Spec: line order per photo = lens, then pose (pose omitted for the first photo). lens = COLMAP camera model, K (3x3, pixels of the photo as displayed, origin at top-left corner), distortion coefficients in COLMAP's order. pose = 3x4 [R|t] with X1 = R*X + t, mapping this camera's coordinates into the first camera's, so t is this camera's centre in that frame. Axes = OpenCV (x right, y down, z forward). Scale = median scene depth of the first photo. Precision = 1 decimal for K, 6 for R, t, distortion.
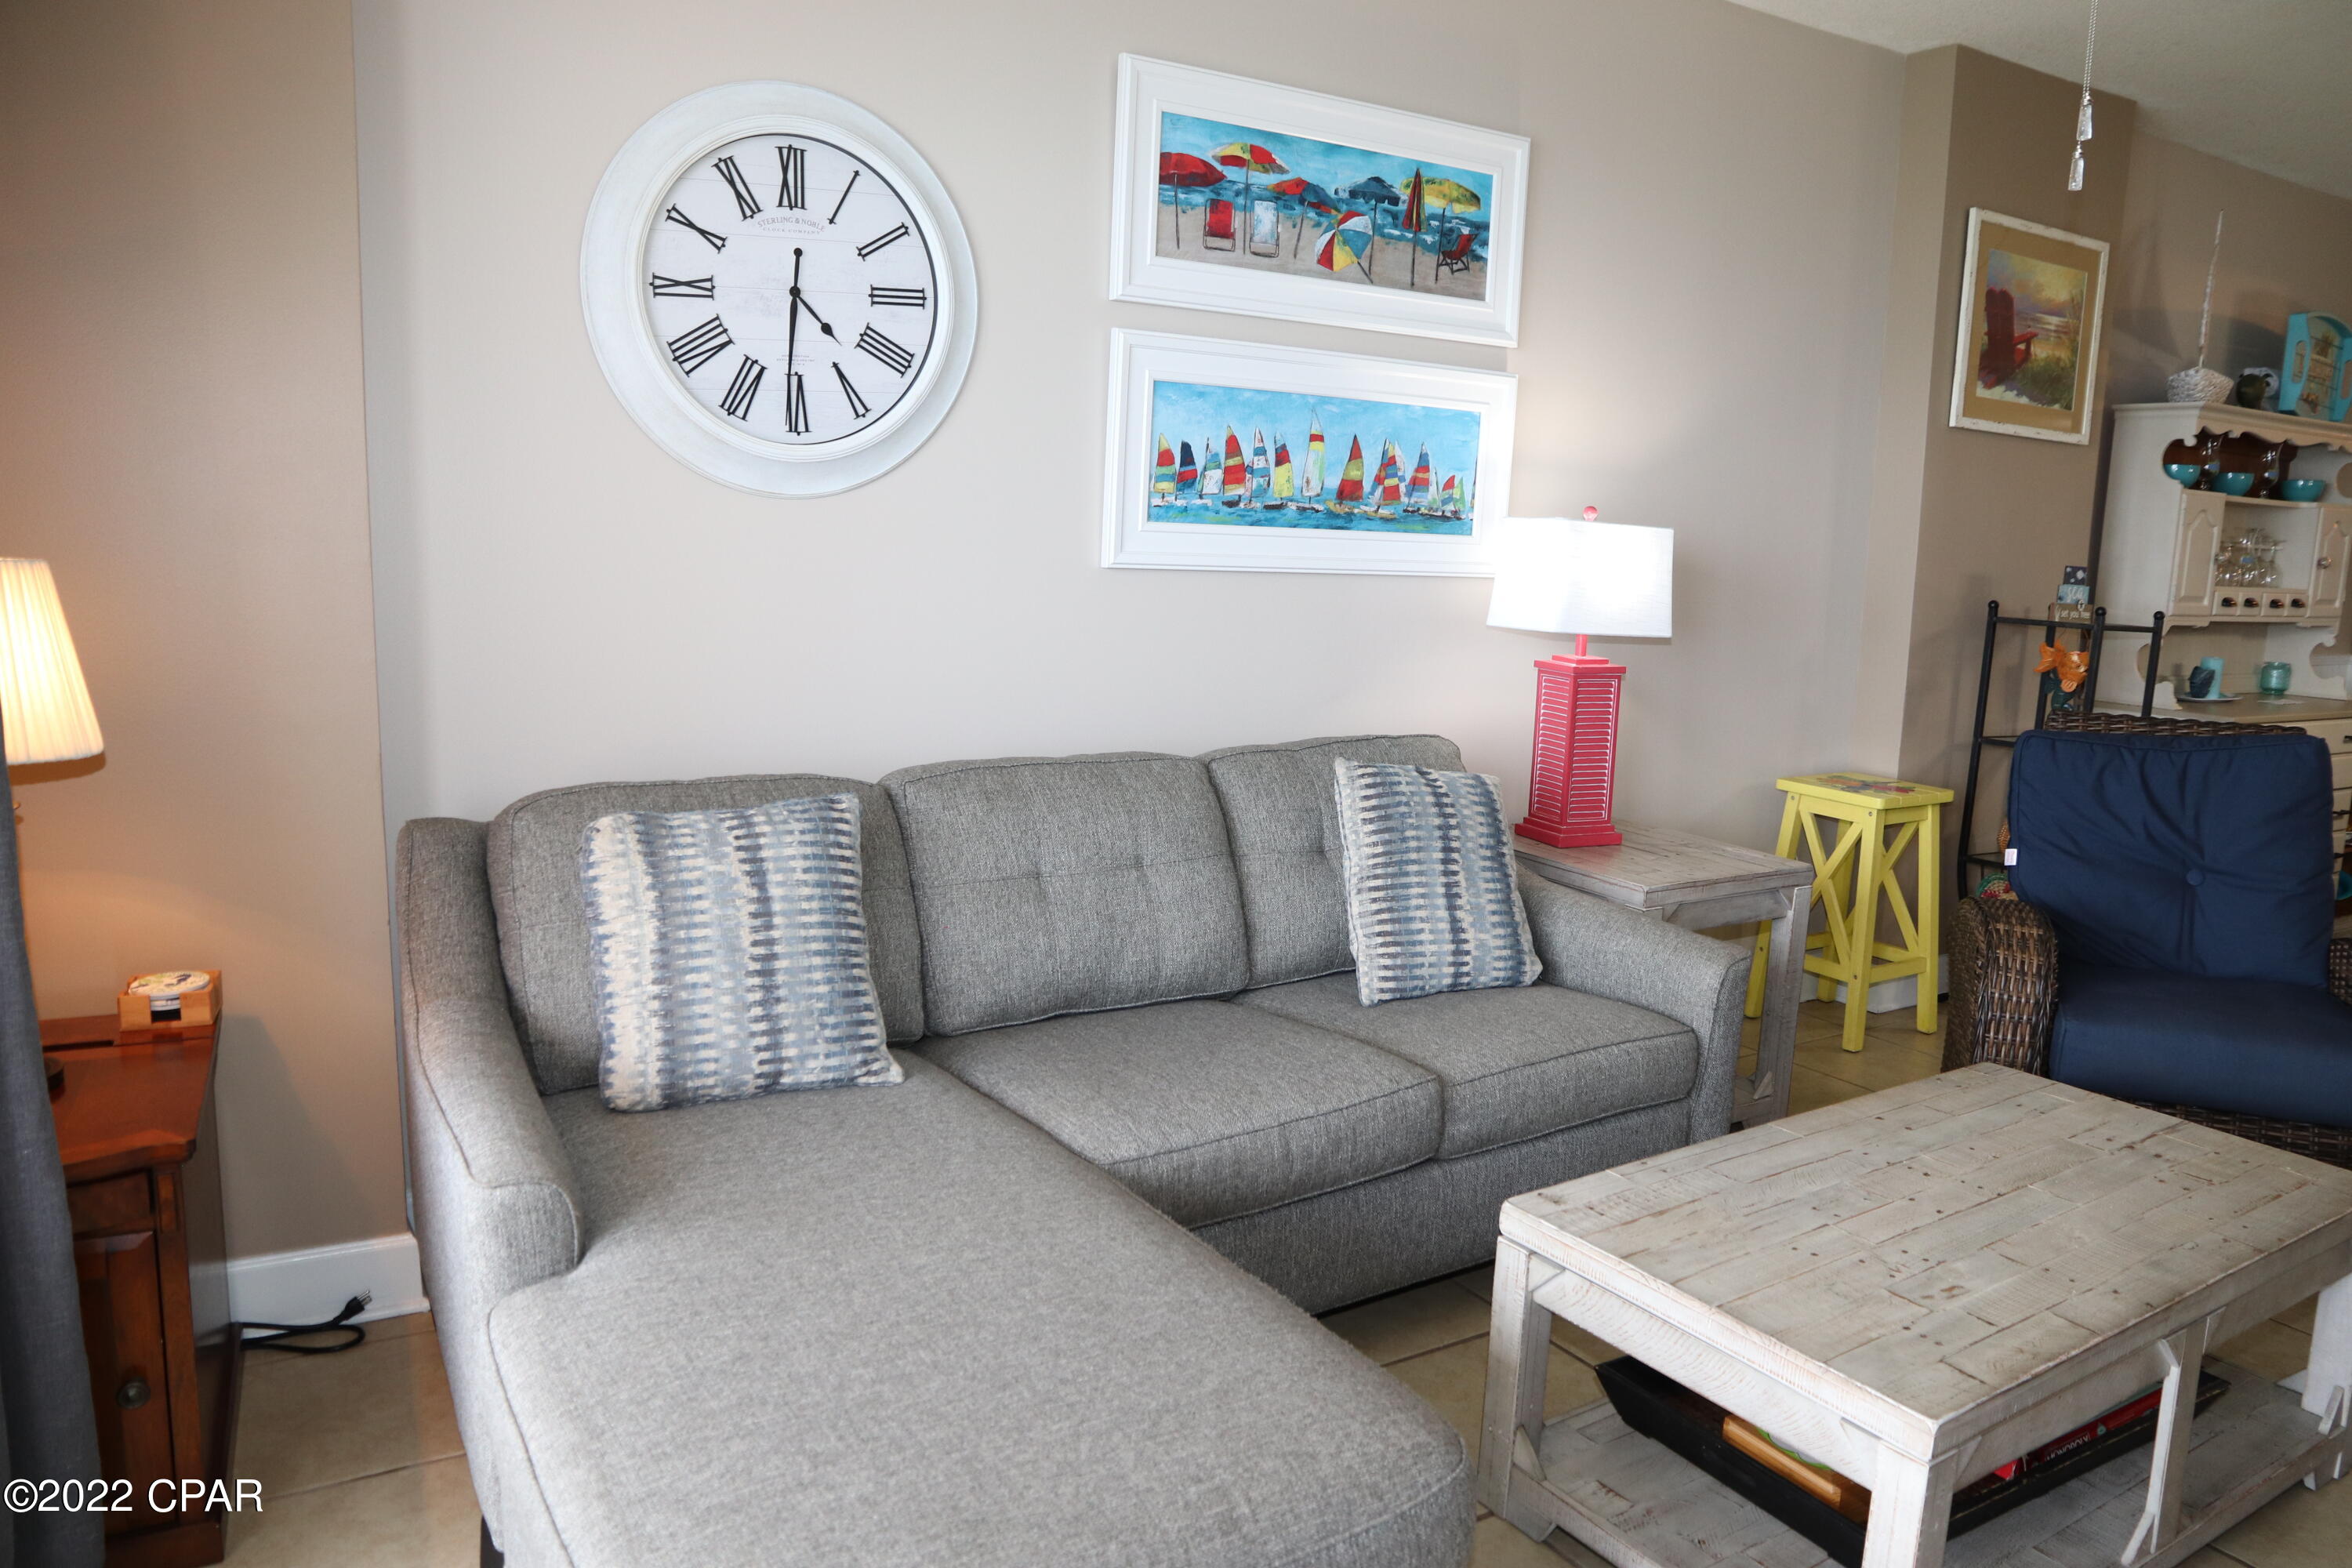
lens RADIAL K [[1618.2, 0, 1190.4], [0, 1618.2, 767.1], [0, 0, 1]] dist [-0.111192, 0.082256]
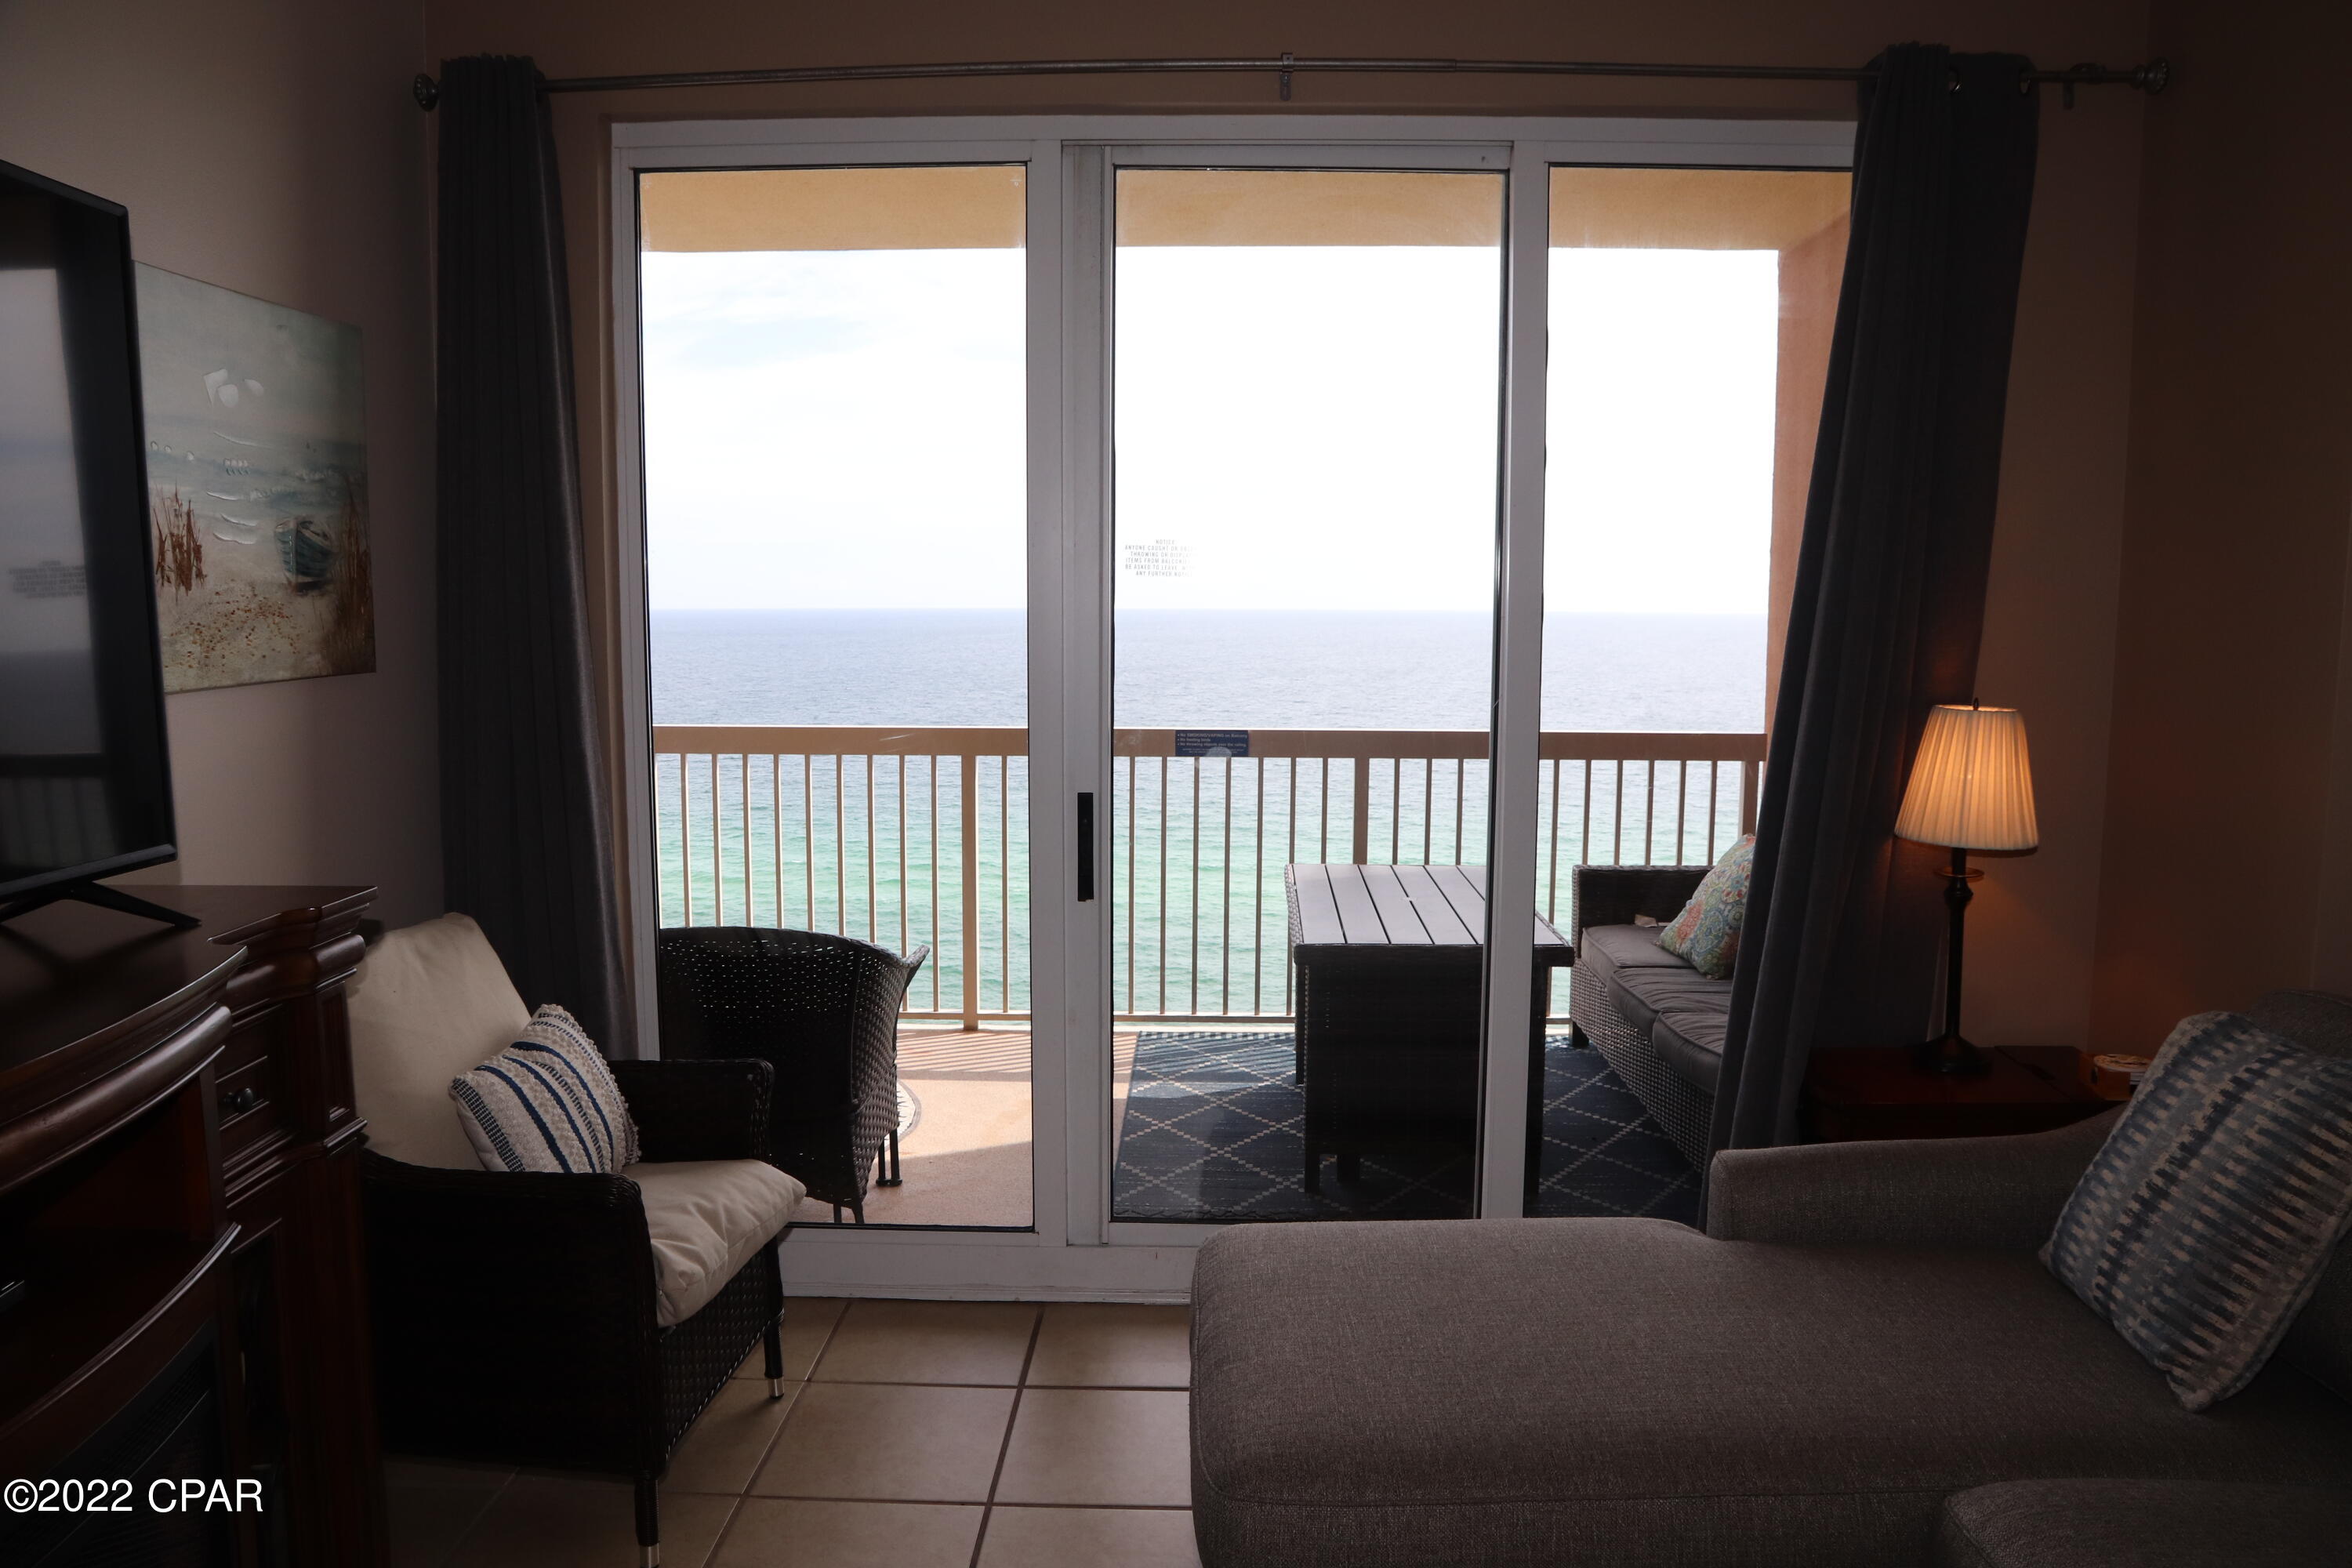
lens RADIAL K [[1618.2, 0, 1183.4], [0, 1618.2, 782.4], [0, 0, 1]] dist [-0.111192, 0.082256]
pose [[-0.541542, 0.060229, -0.838513, 0.511991], [-0.145530, 0.975655, 0.164068, -0.114421], [0.827981, 0.210879, -0.519593, 0.663252]]
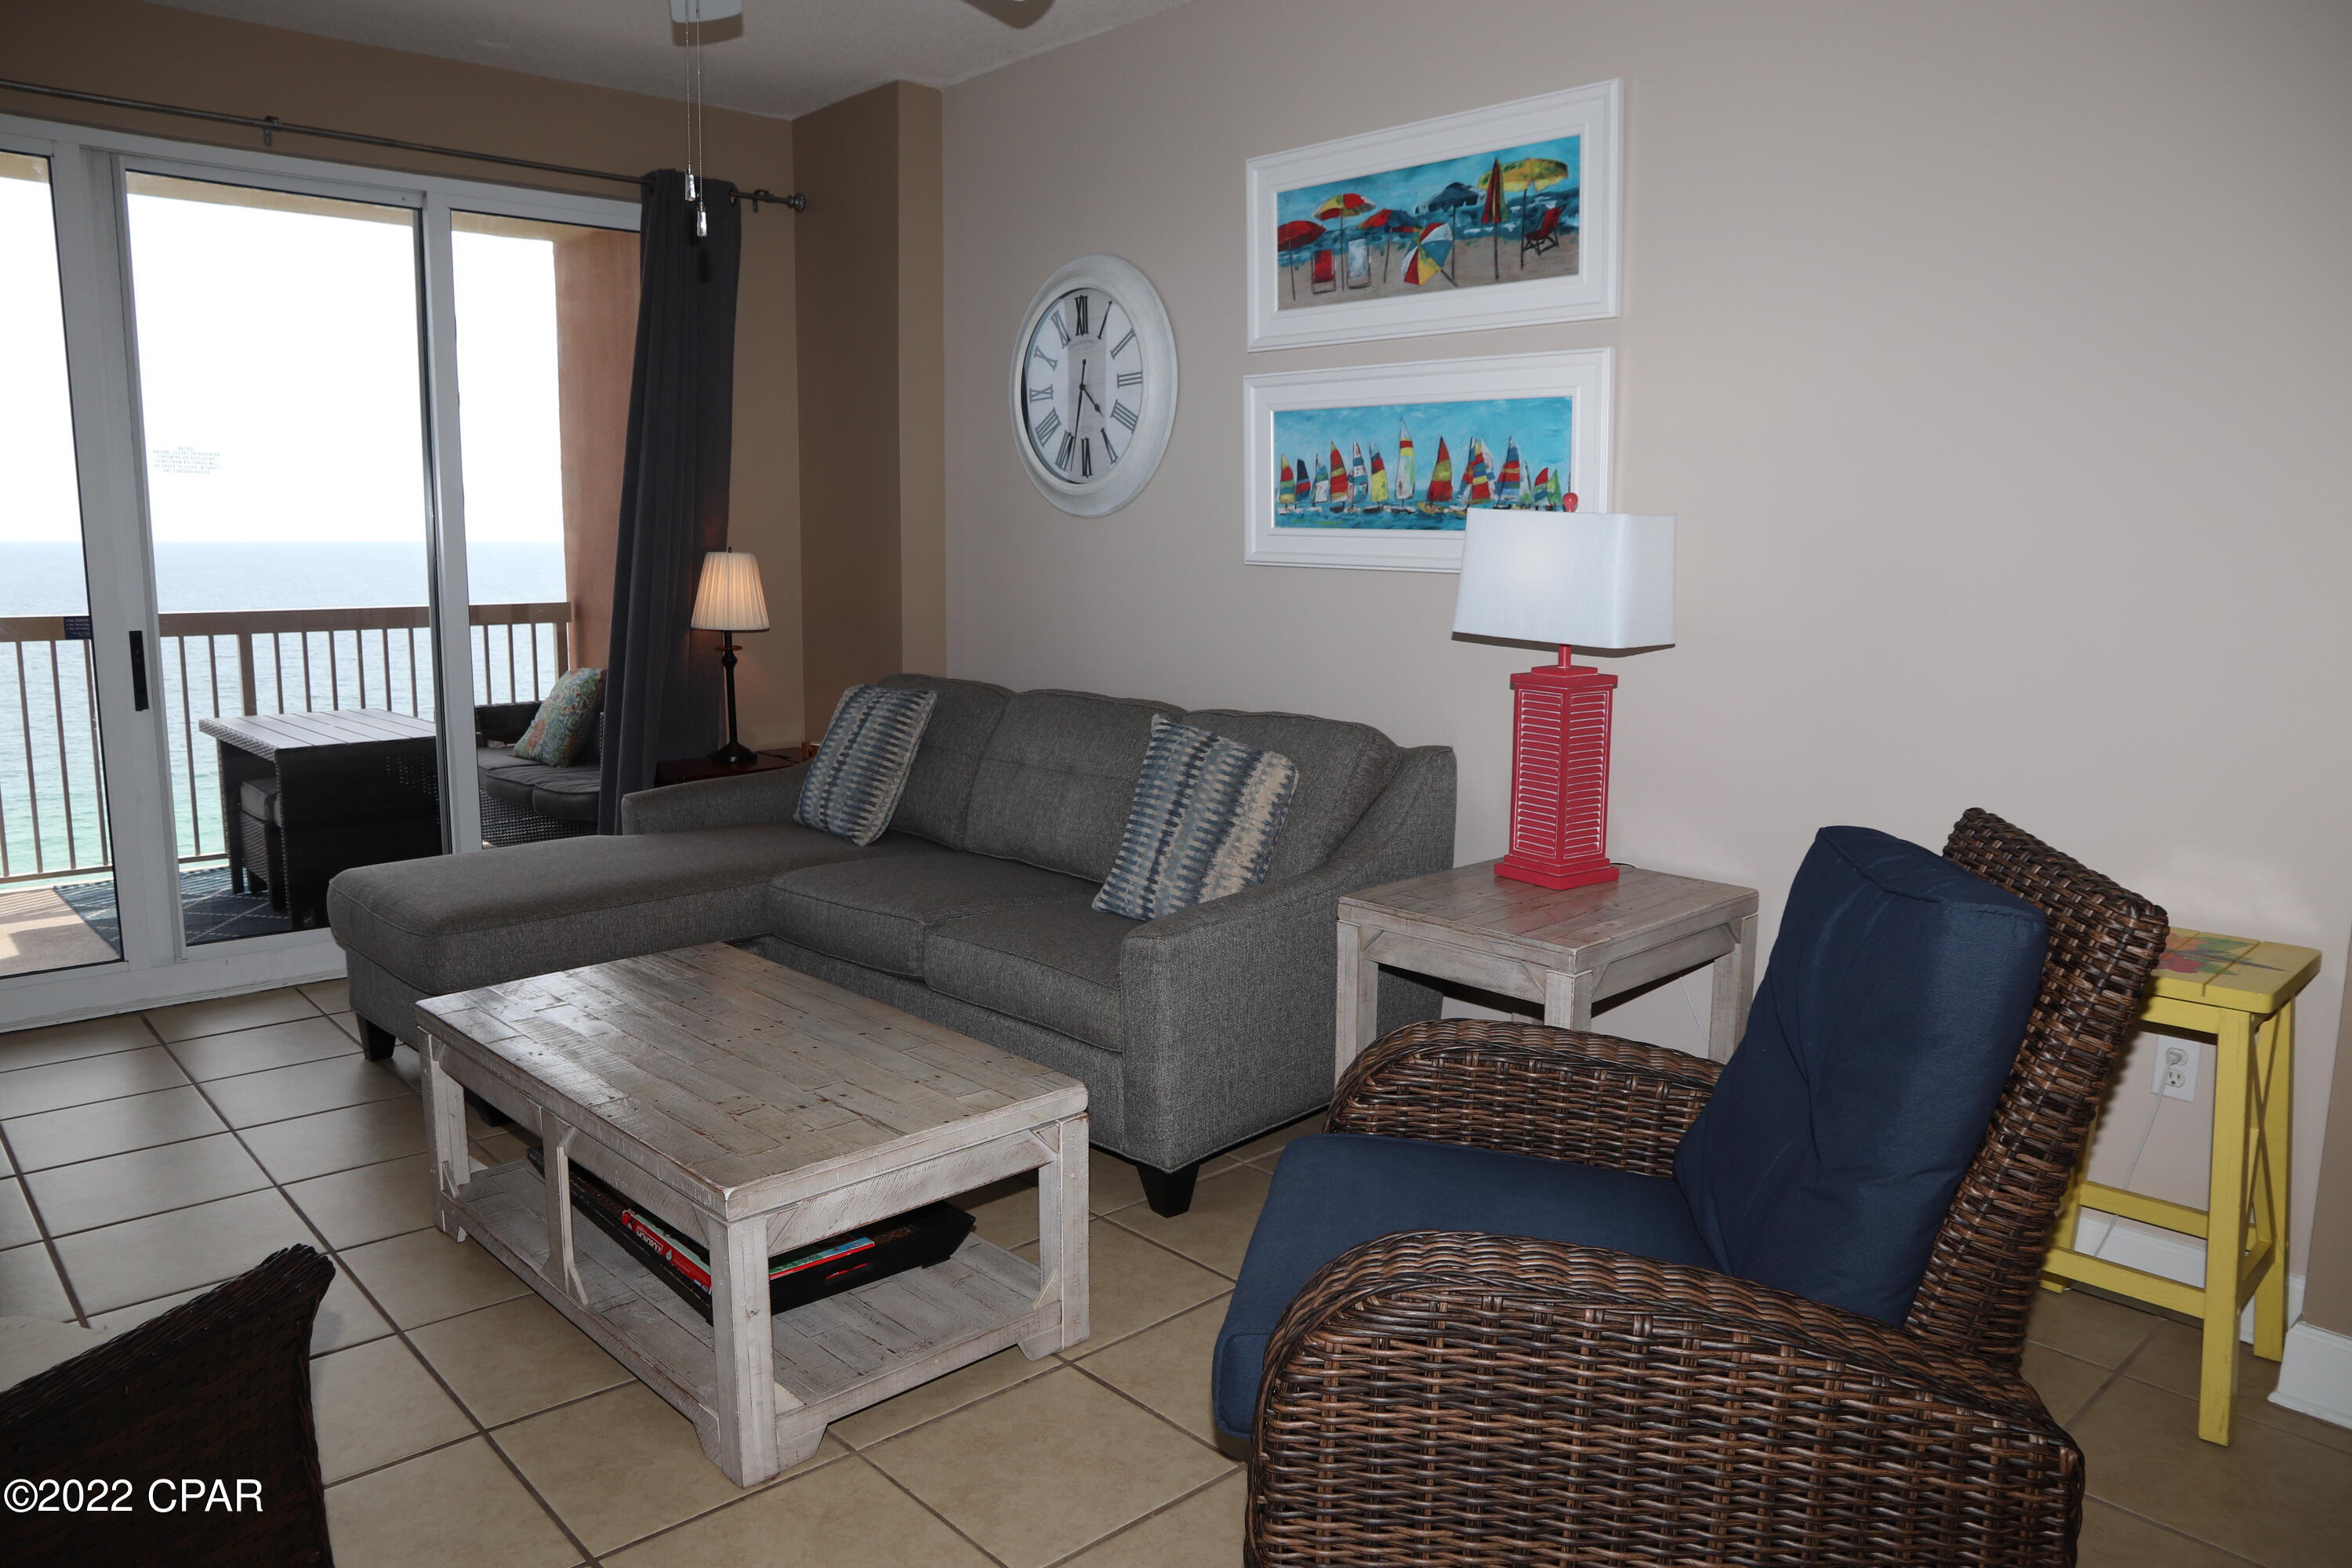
lens RADIAL K [[1618.2, 0, 1203.5], [0, 1618.2, 756.6], [0, 0, 1]] dist [-0.111192, 0.082256]
pose [[0.205712, 0.104303, -0.973038, 1.154750], [-0.145052, 0.986571, 0.075088, -0.063776], [0.967803, 0.125695, 0.218079, 0.693180]]
